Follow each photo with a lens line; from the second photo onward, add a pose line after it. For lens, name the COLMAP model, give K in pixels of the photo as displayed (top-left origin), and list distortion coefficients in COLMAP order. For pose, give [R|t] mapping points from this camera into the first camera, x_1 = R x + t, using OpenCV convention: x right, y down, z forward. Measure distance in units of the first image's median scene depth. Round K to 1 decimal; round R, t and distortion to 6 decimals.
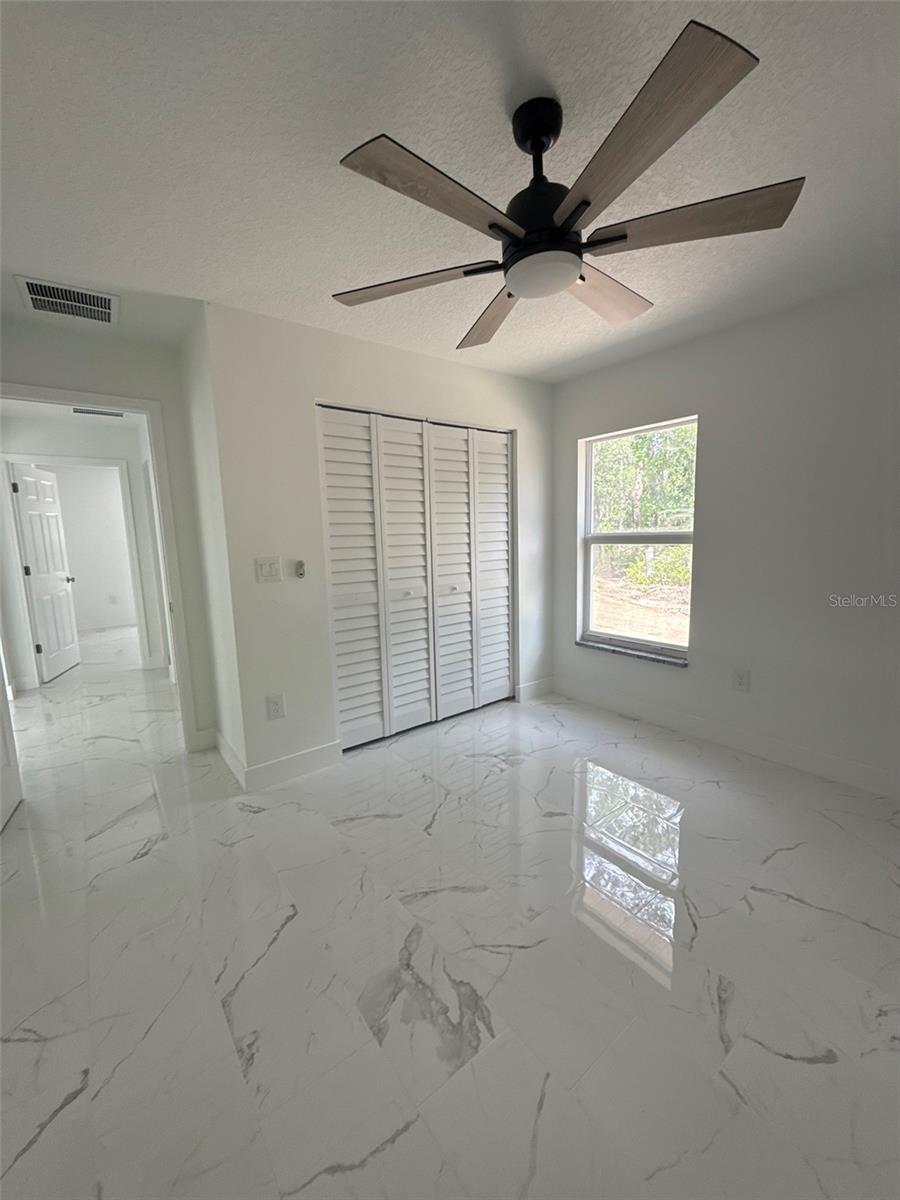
lens RADIAL K [[477.5, 0, 453.7], [0, 477.5, 602.2], [0, 0, 1]] dist [0.002432, 0.000013]
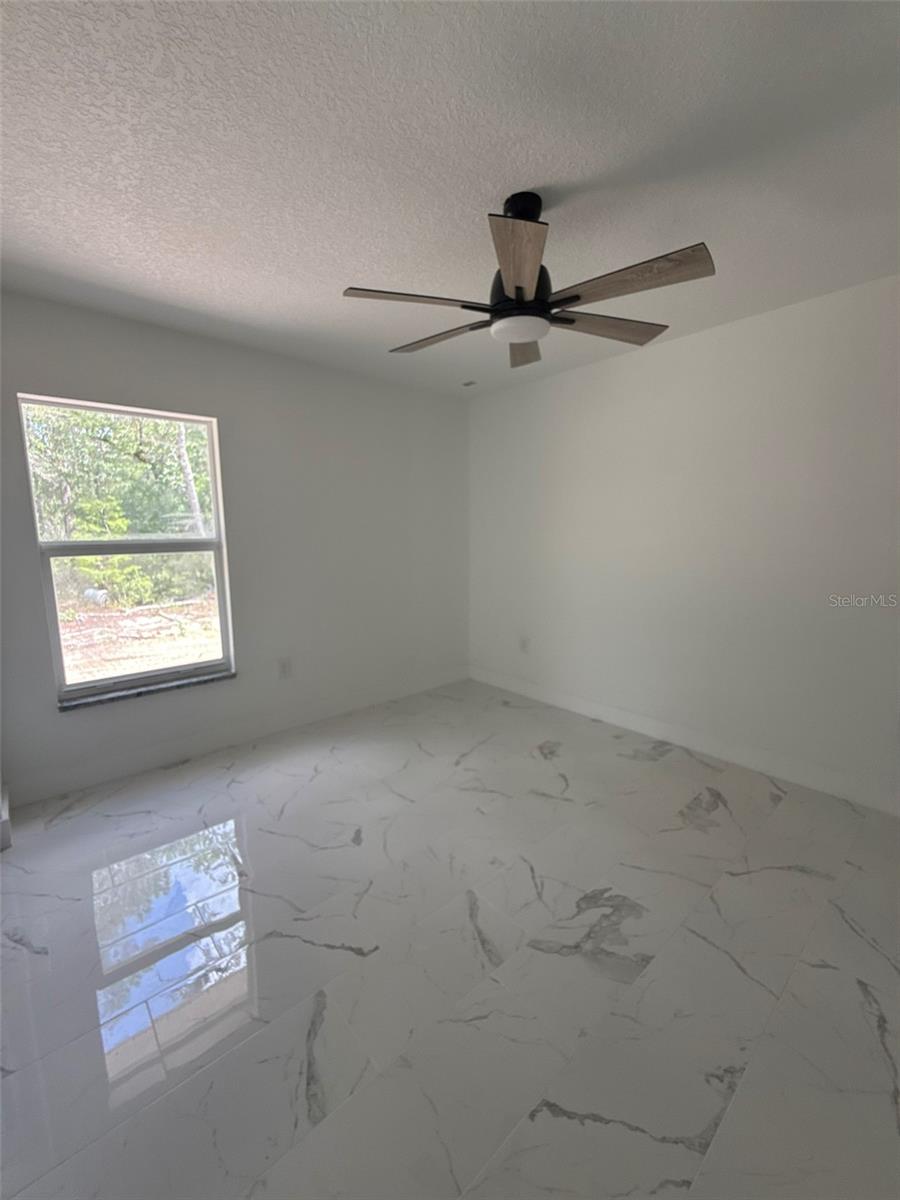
lens RADIAL K [[477.5, 0, 452.0], [0, 477.5, 602.3], [0, 0, 1]] dist [0.002432, 0.000013]
pose [[-0.055189, -0.125538, 0.990553, -1.027289], [0.156316, 0.978745, 0.132751, -0.153958], [-0.986164, 0.162166, -0.034392, 1.195796]]
